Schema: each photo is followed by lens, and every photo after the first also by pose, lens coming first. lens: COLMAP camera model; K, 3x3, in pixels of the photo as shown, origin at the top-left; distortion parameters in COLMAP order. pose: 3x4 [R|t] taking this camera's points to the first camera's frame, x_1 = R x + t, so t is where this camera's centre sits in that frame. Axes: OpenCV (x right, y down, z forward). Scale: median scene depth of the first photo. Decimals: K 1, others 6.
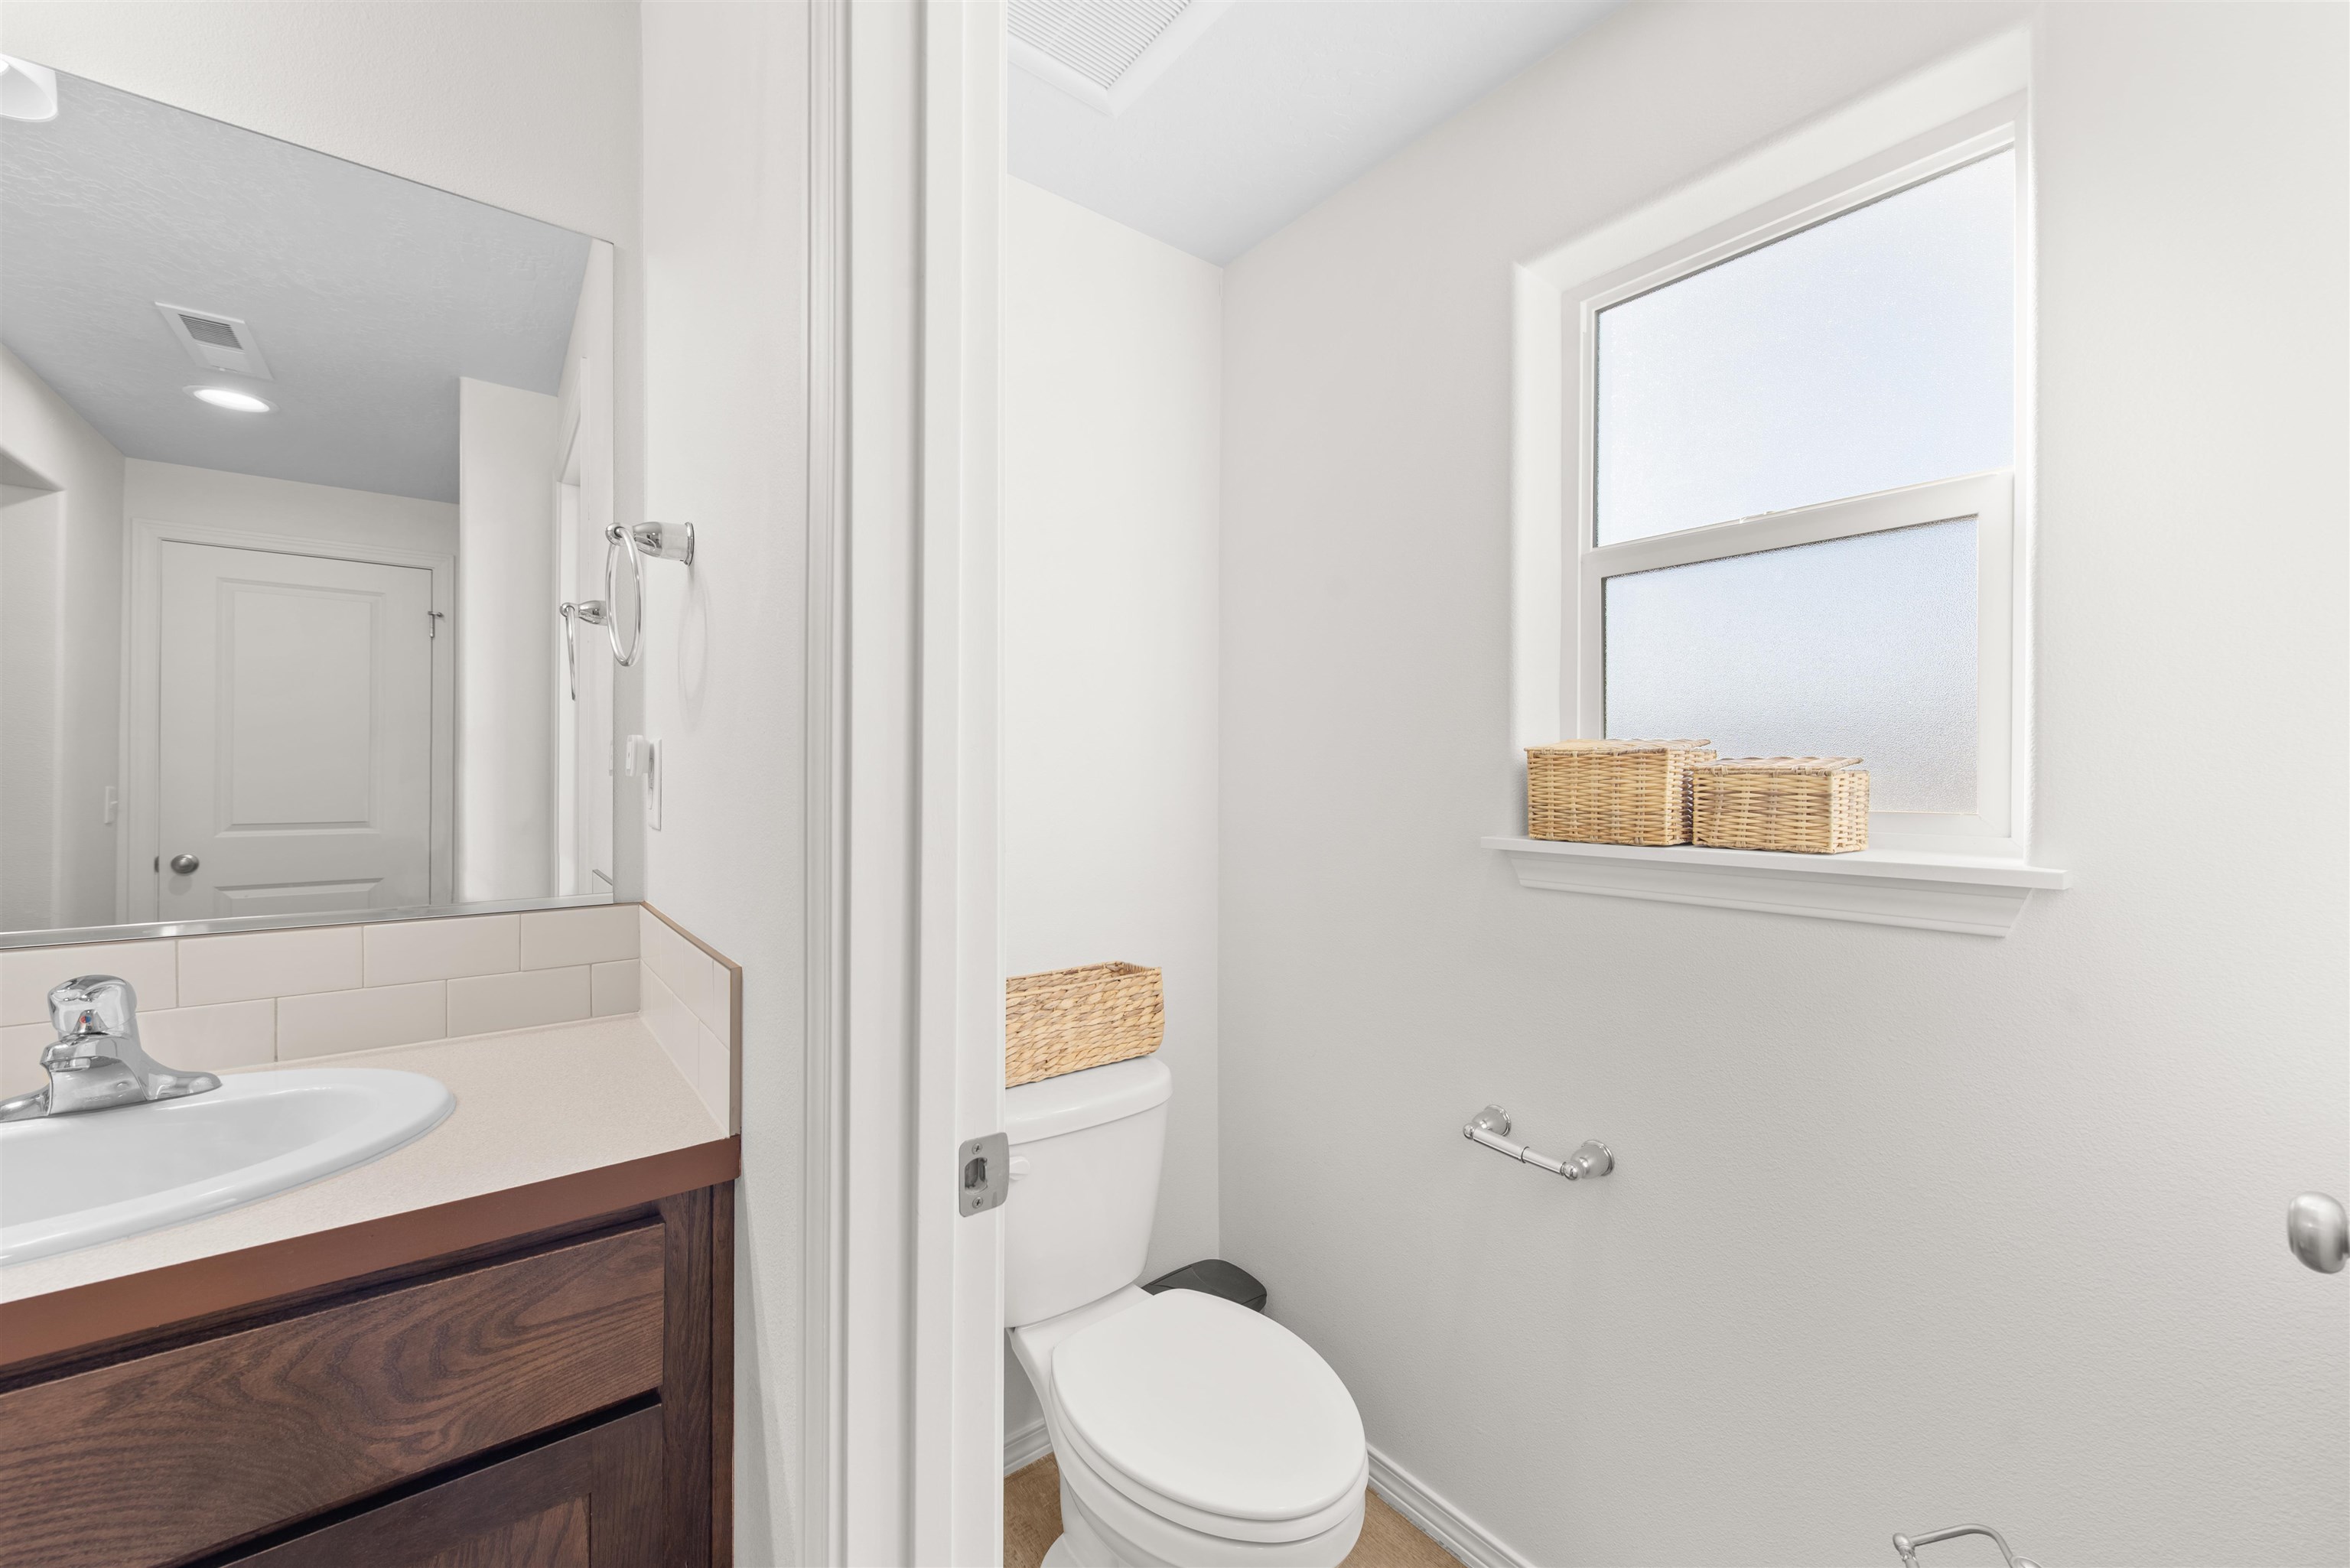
lens RADIAL K [[926.4, 0, 1175.6], [0, 926.4, 778.6], [0, 0, 1]] dist [0.000361, 0.000068]
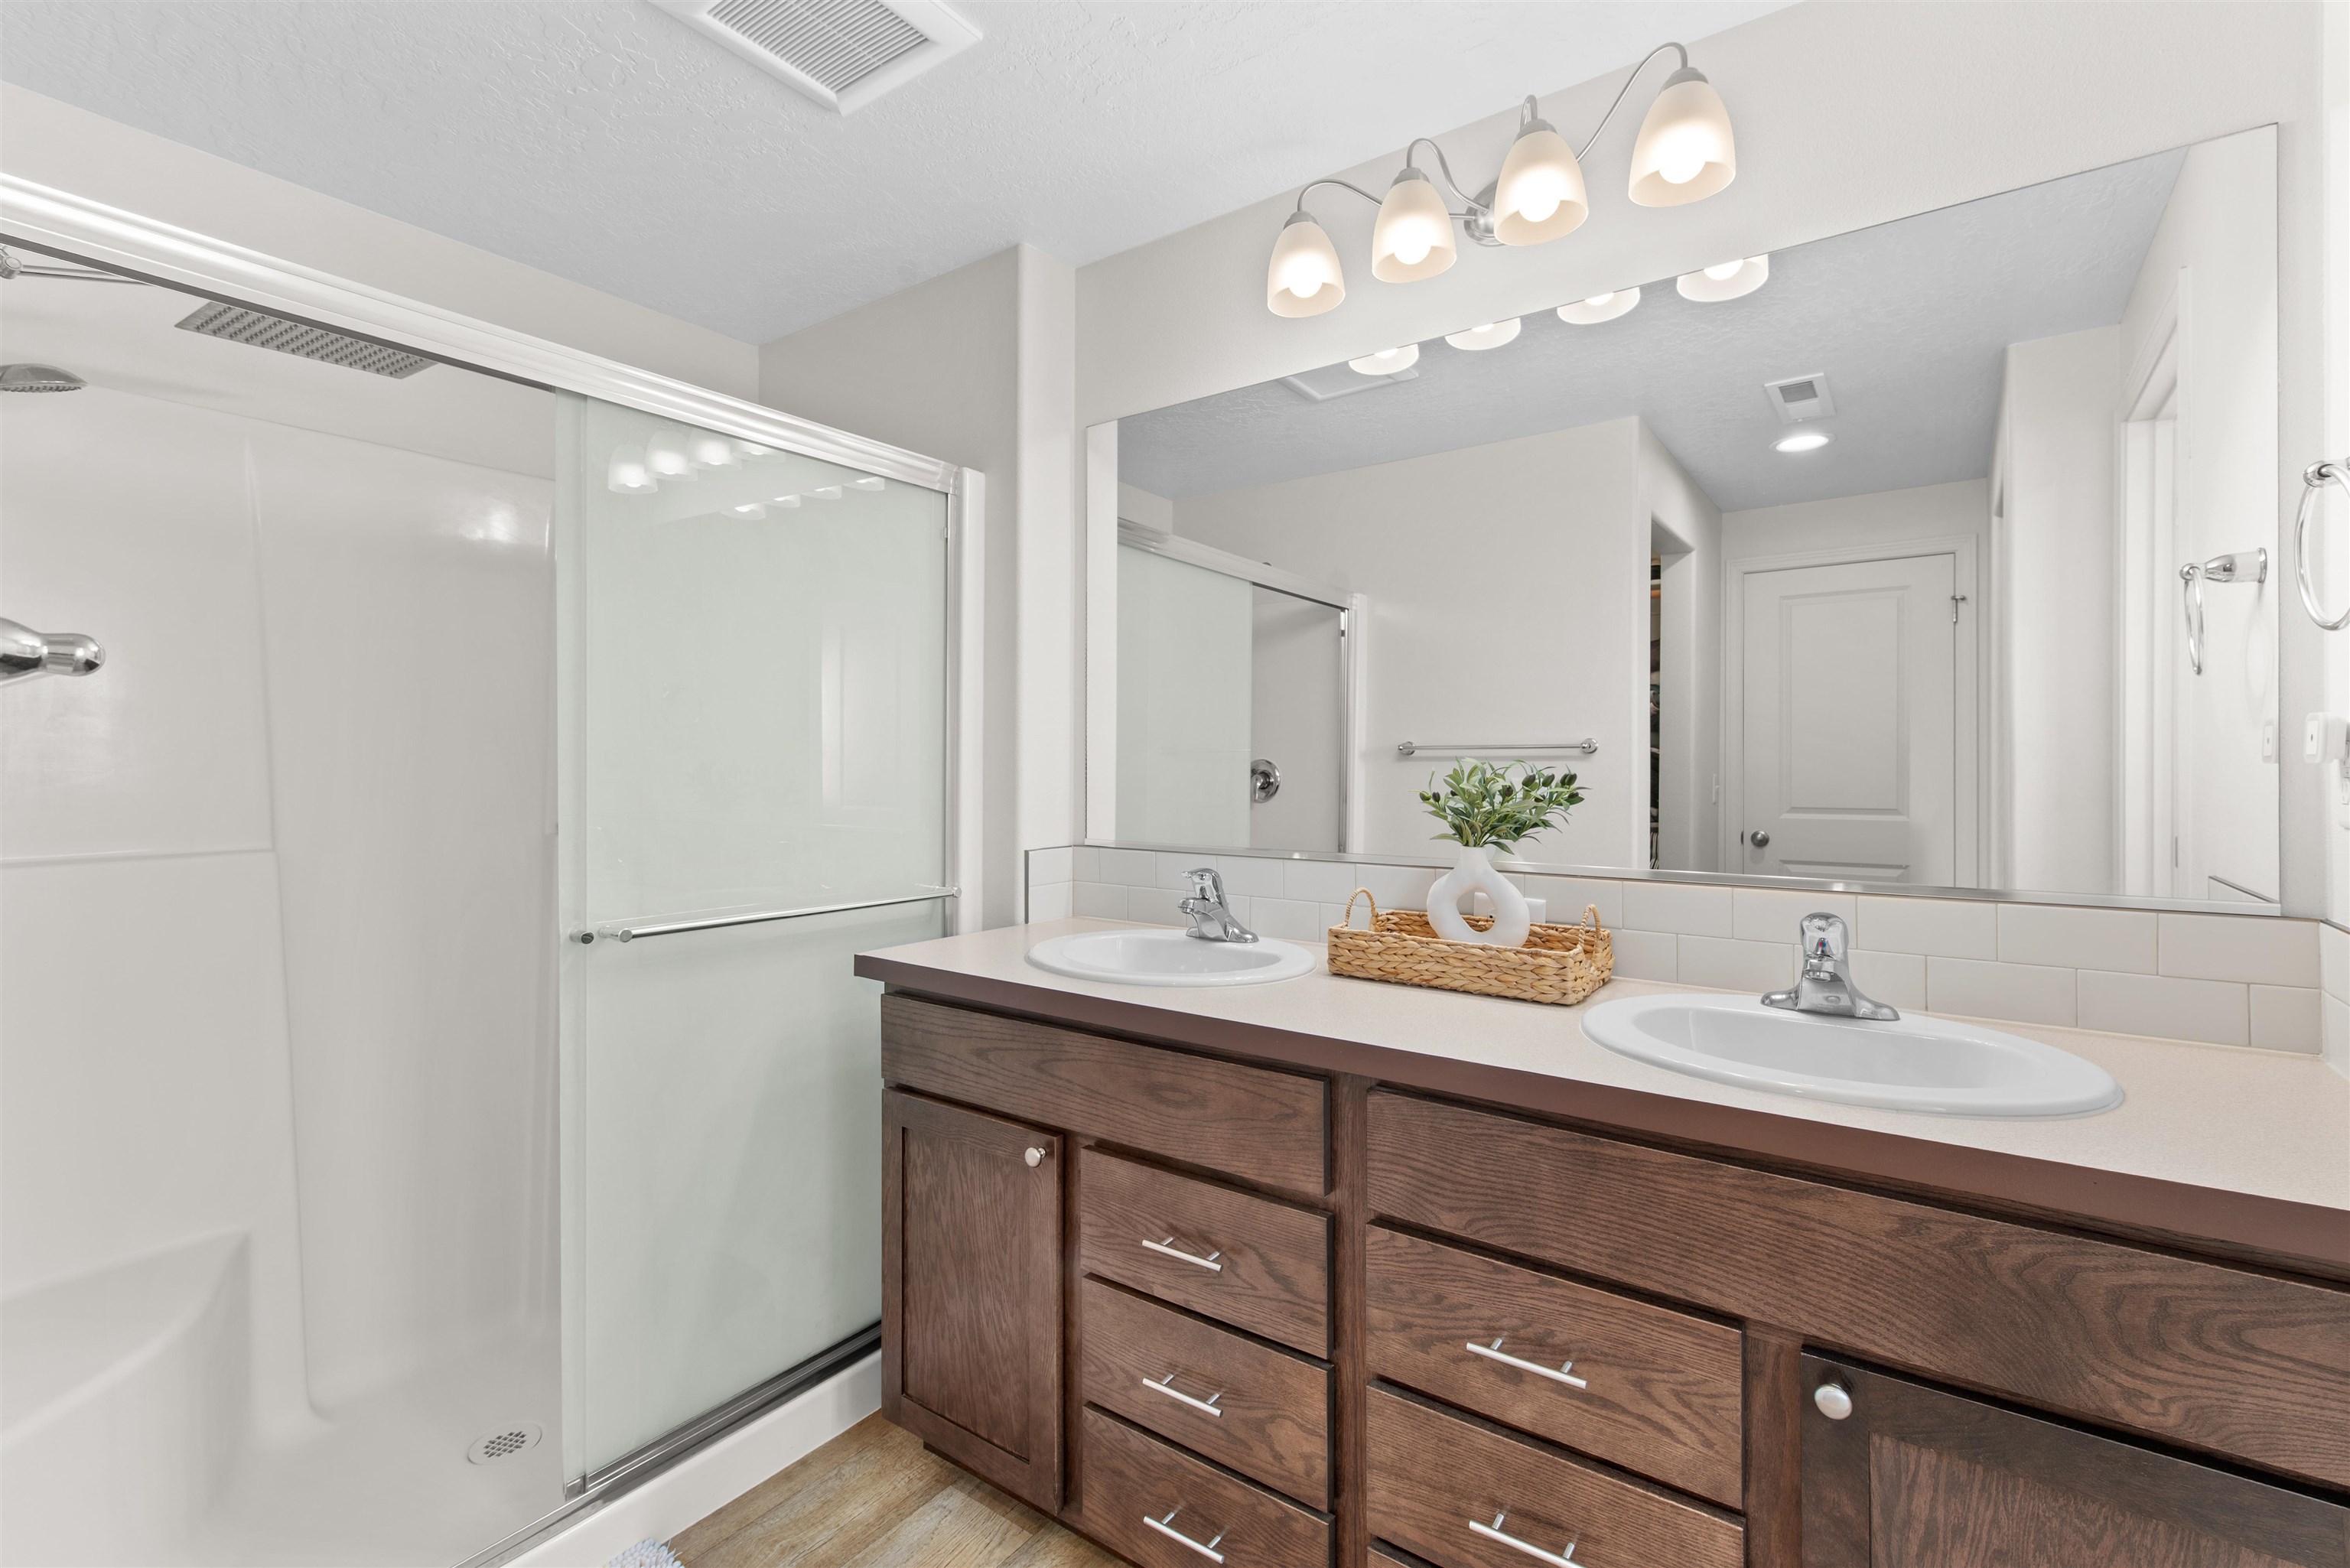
lens RADIAL K [[1035.7, 0, 1169.7], [0, 1035.7, 763.3], [0, 0, 1]] dist [-0.002081, 0.000475]
pose [[0.290627, -0.004514, -0.956826, -0.014075], [-0.001330, 0.999986, -0.005121, 0.006066], [0.956835, 0.002761, 0.290617, -0.356730]]
